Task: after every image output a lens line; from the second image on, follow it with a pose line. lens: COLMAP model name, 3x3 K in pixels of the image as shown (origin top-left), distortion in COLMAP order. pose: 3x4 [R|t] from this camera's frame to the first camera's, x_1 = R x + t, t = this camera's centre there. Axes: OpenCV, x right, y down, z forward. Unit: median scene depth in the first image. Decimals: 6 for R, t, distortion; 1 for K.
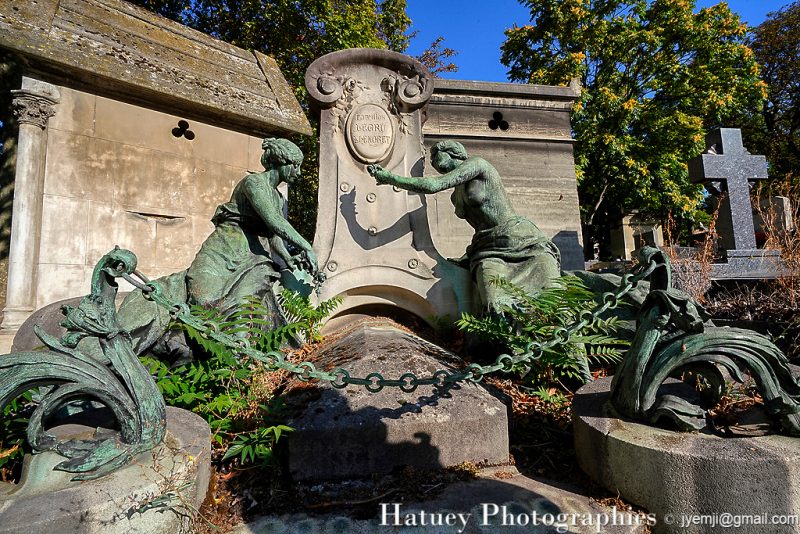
lens RADIAL K [[368.1, 0, 398.0], [0, 368.1, 272.9], [0, 0, 1]] dist [-0.071018, 0.031508]
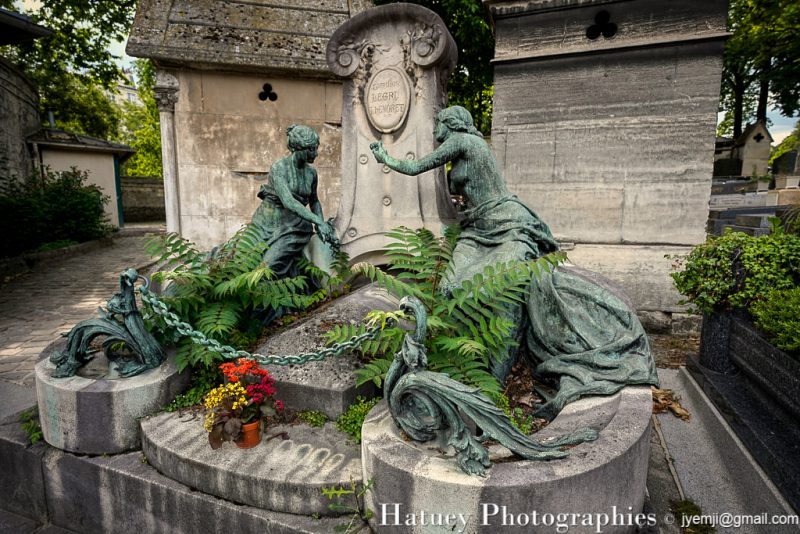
lens RADIAL K [[421.6, 0, 400.0], [0, 421.6, 267.0], [0, 0, 1]] dist [-0.002480, 0.000056]
pose [[0.888130, 0.097990, -0.449025, 0.485717], [0.008147, 0.973496, 0.228557, -0.183884], [0.459520, -0.206646, 0.863793, -0.089204]]
